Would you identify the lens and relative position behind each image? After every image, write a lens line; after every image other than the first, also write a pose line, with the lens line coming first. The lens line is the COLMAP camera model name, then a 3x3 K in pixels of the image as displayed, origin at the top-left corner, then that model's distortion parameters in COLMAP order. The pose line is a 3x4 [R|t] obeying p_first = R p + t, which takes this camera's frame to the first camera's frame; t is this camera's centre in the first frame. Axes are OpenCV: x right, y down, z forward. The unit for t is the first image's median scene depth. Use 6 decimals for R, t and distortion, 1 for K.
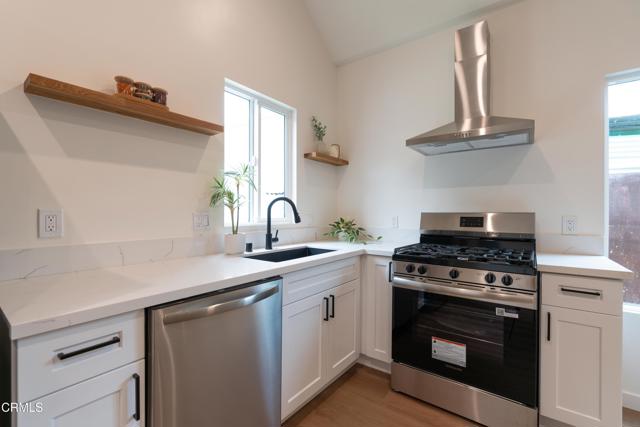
lens RADIAL K [[286.0, 0, 320.0], [0, 286.0, 213.5], [0, 0, 1]] dist [-0.000634, -0.000112]
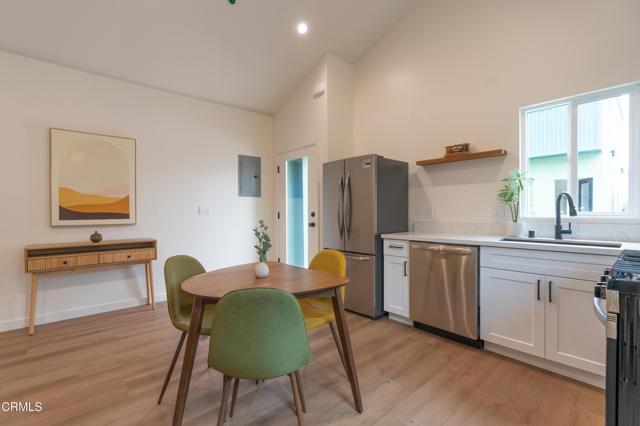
lens RADIAL K [[292.5, 0, 320.0], [0, 292.5, 213.0], [0, 0, 1]] dist [-0.000618, -0.000066]
pose [[-0.202743, 0.005882, -0.979214, 1.146196], [0.003678, 0.999979, 0.005245, 0.012070], [0.979225, -0.002538, -0.202761, 0.323280]]
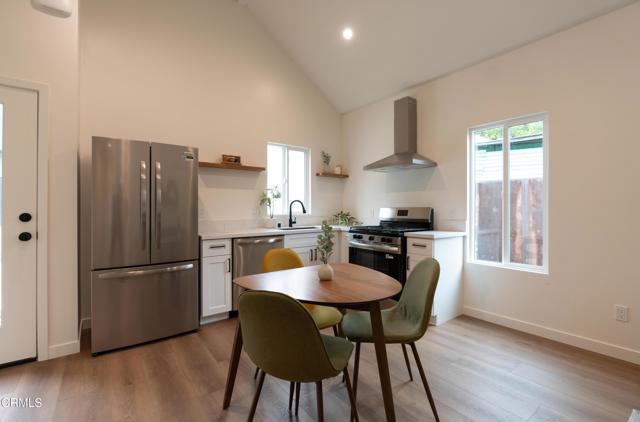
lens RADIAL K [[287.6, 0, 320.0], [0, 287.6, 211.0], [0, 0, 1]] dist [-0.012732, -0.000083]
pose [[0.963320, -0.003780, -0.268330, 0.537115], [0.005060, 0.999979, 0.004082, 0.009141], [0.268309, -0.005290, 0.963318, -0.816531]]
